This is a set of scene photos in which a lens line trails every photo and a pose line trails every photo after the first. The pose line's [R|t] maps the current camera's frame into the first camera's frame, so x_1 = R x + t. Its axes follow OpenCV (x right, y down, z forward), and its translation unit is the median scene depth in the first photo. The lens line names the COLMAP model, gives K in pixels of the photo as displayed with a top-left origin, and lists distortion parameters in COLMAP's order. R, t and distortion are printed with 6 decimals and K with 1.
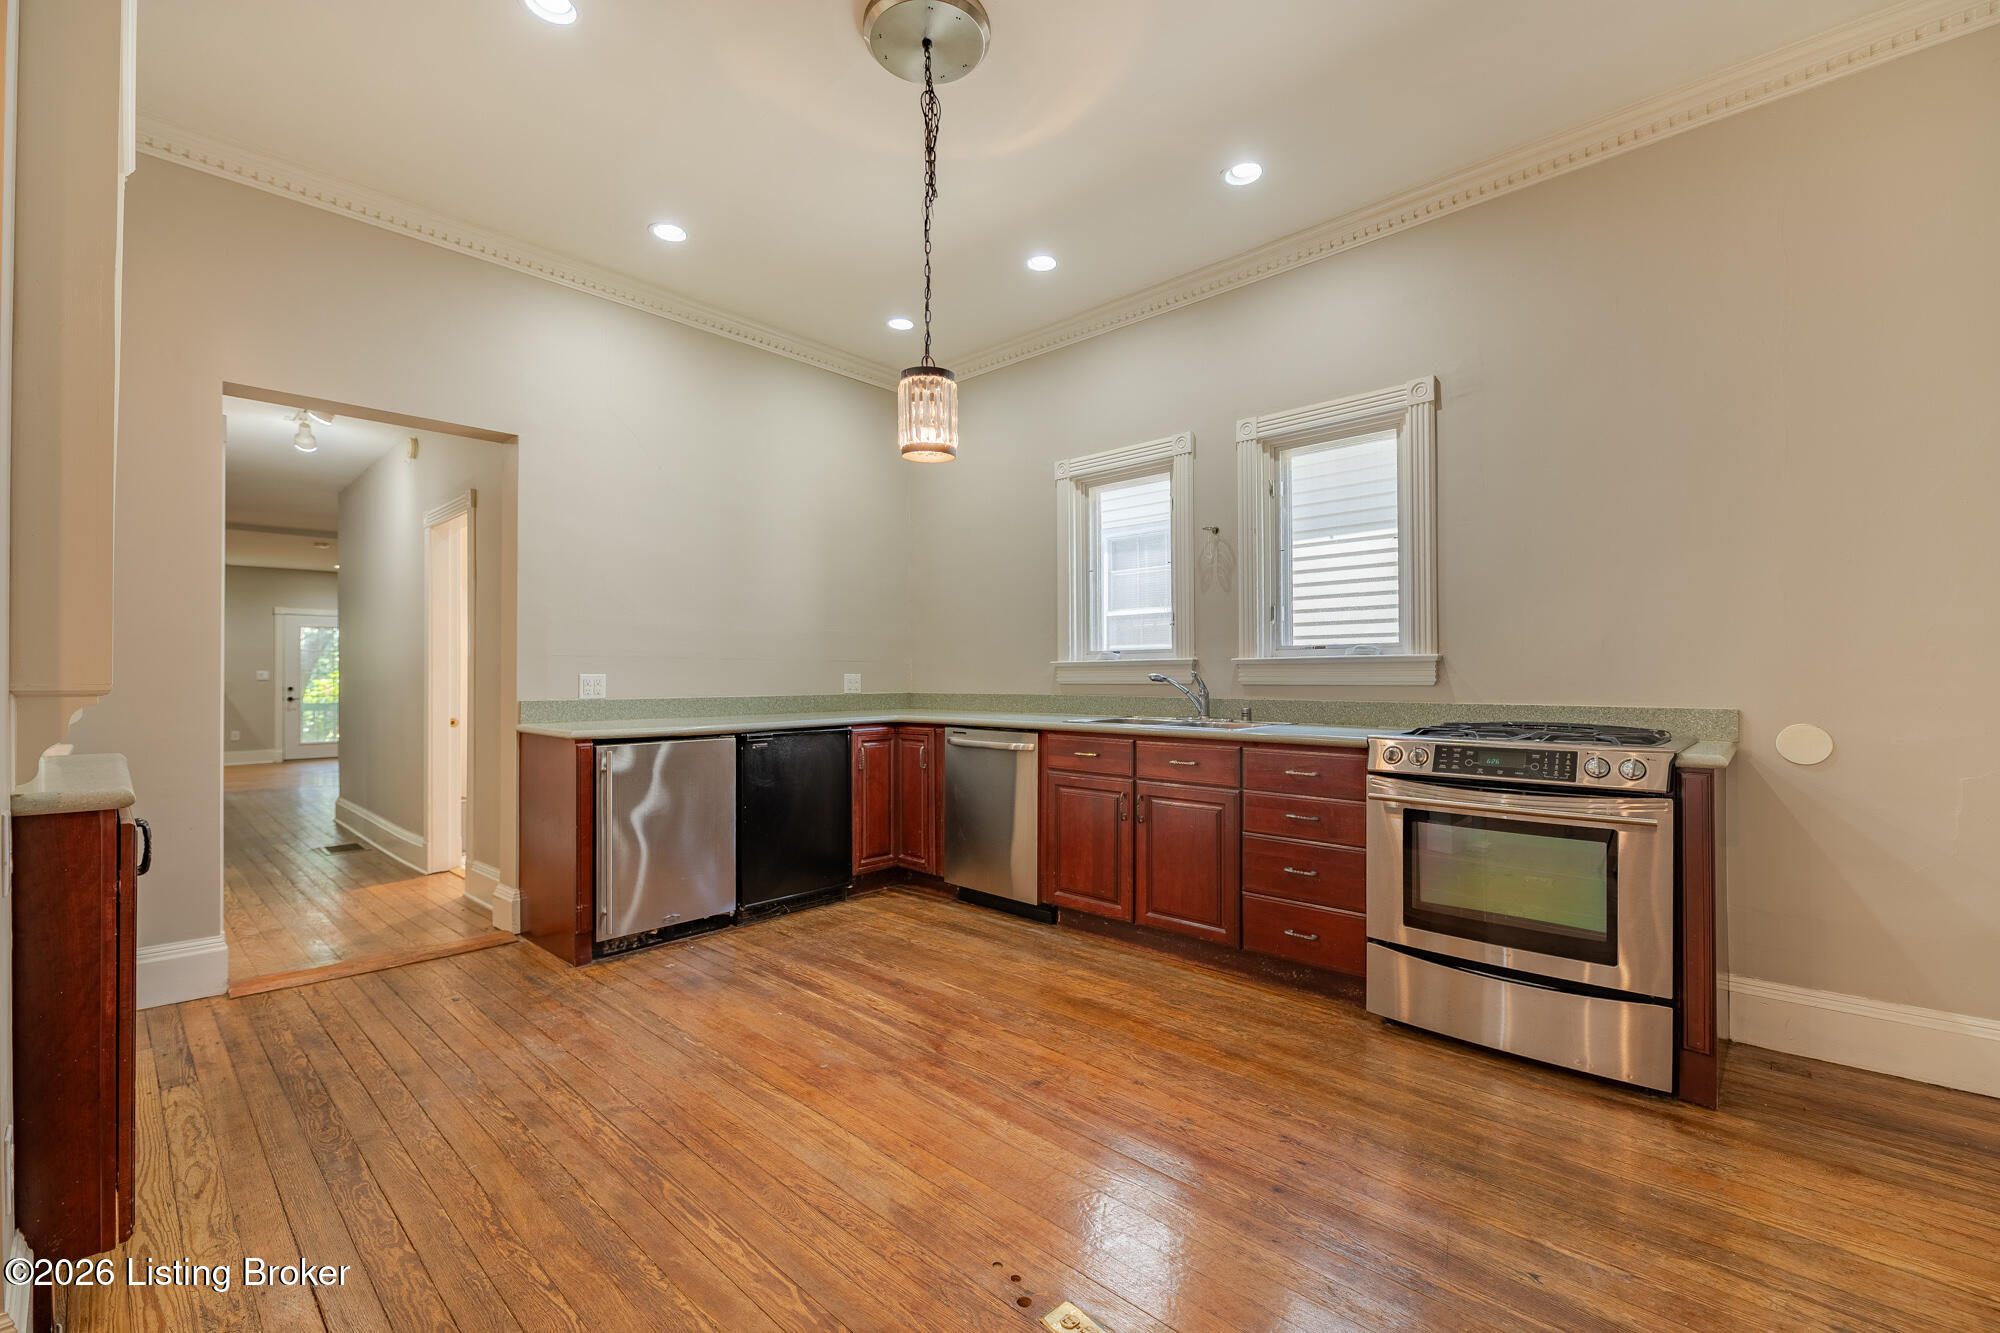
lens RADIAL K [[812.2, 0, 1004.1], [0, 812.2, 685.5], [0, 0, 1]] dist [-0.002202, -0.000518]
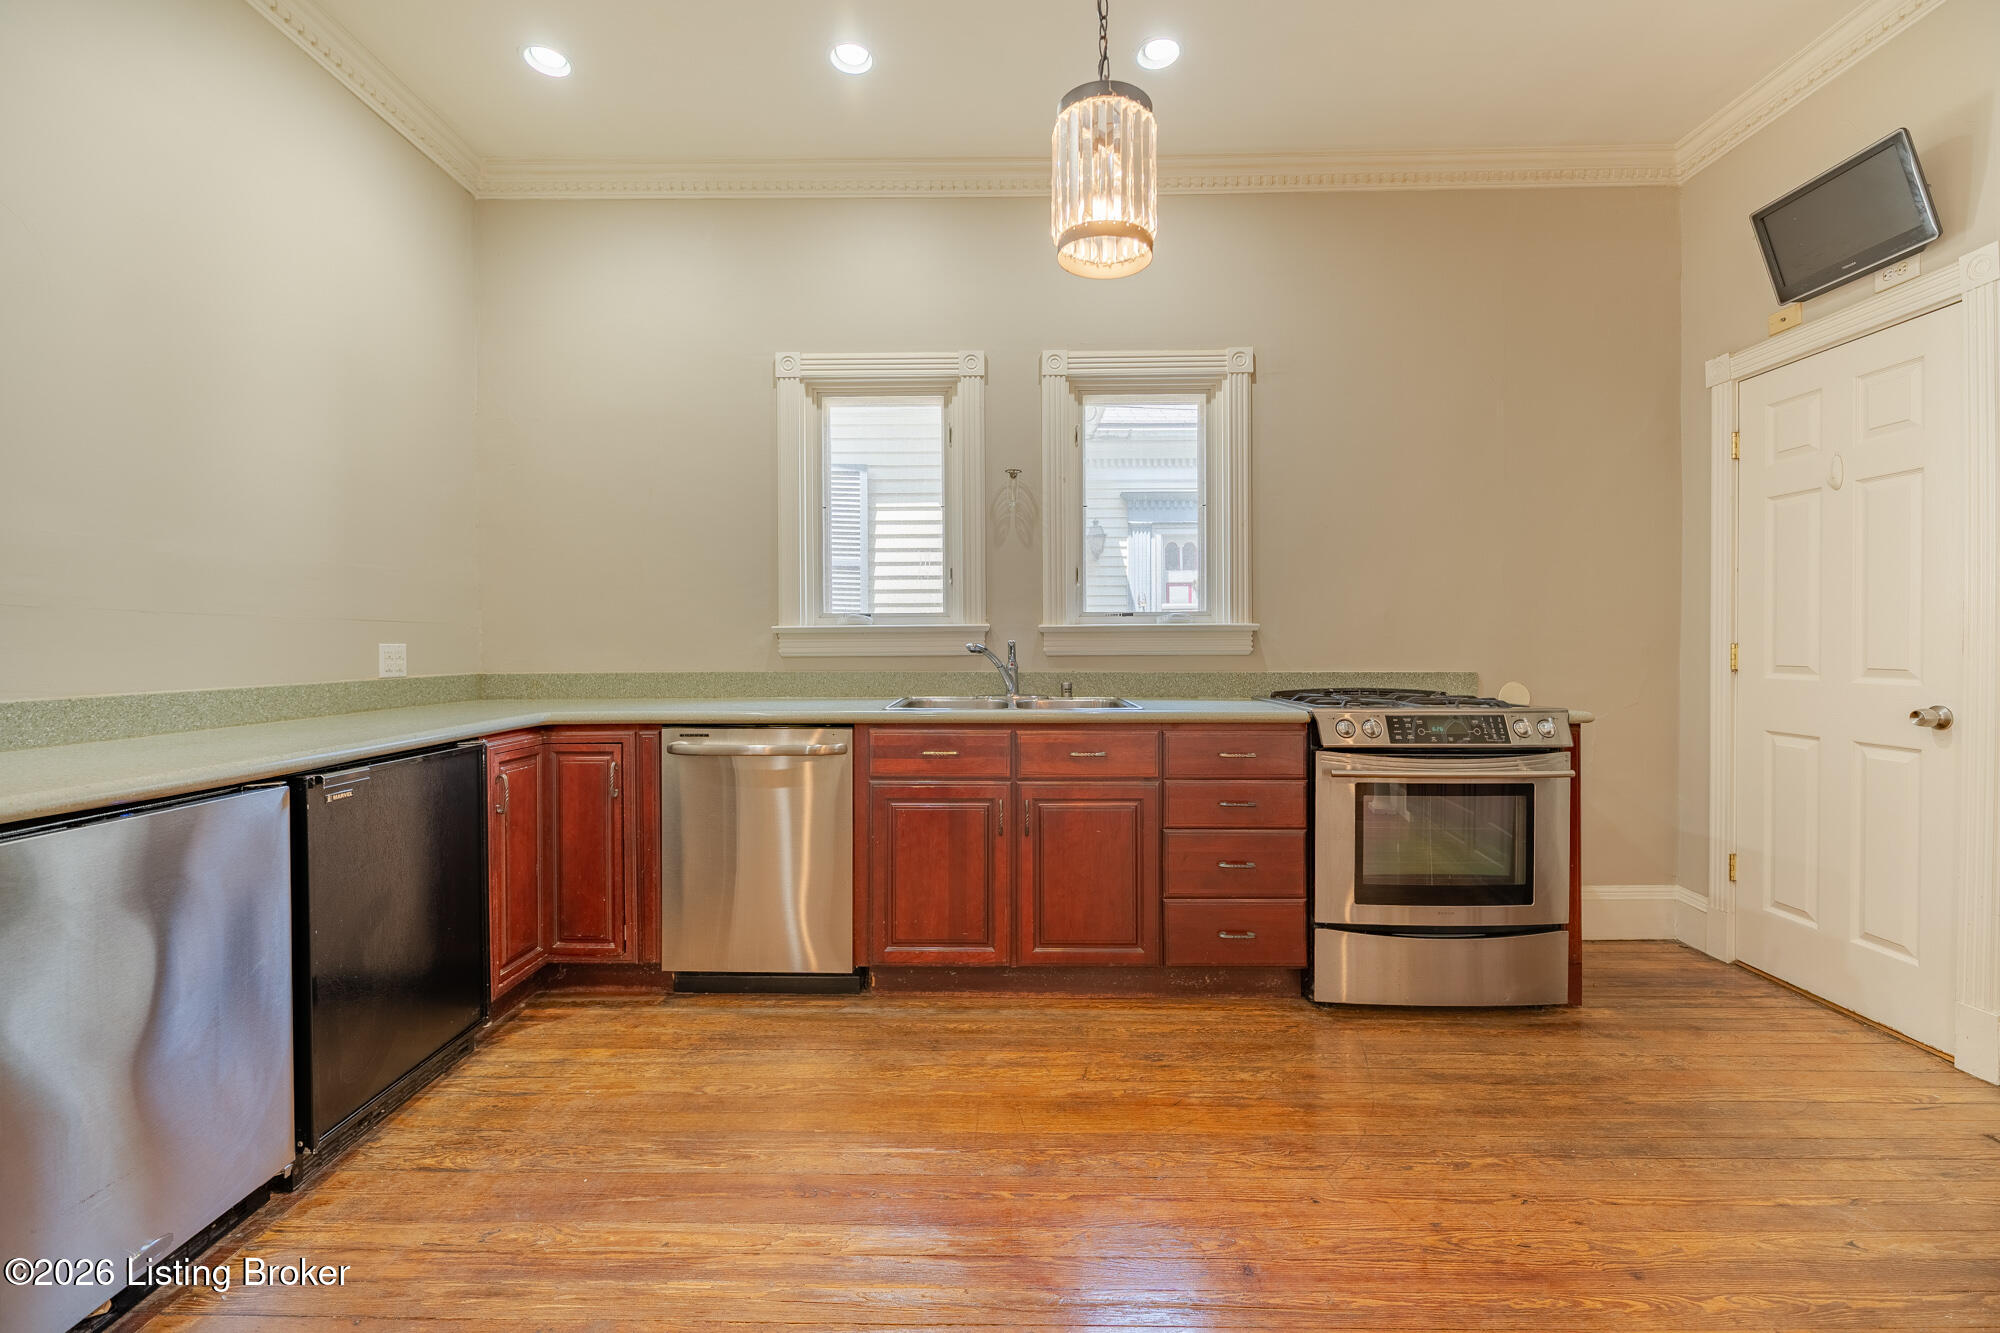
lens RADIAL K [[812.2, 0, 984.7], [0, 812.2, 654.0], [0, 0, 1]] dist [-0.002202, -0.000518]
pose [[0.752035, -0.009932, 0.659049, -0.345708], [0.009312, 0.999947, 0.004444, -0.007843], [-0.659058, 0.002795, 0.752087, 0.409245]]
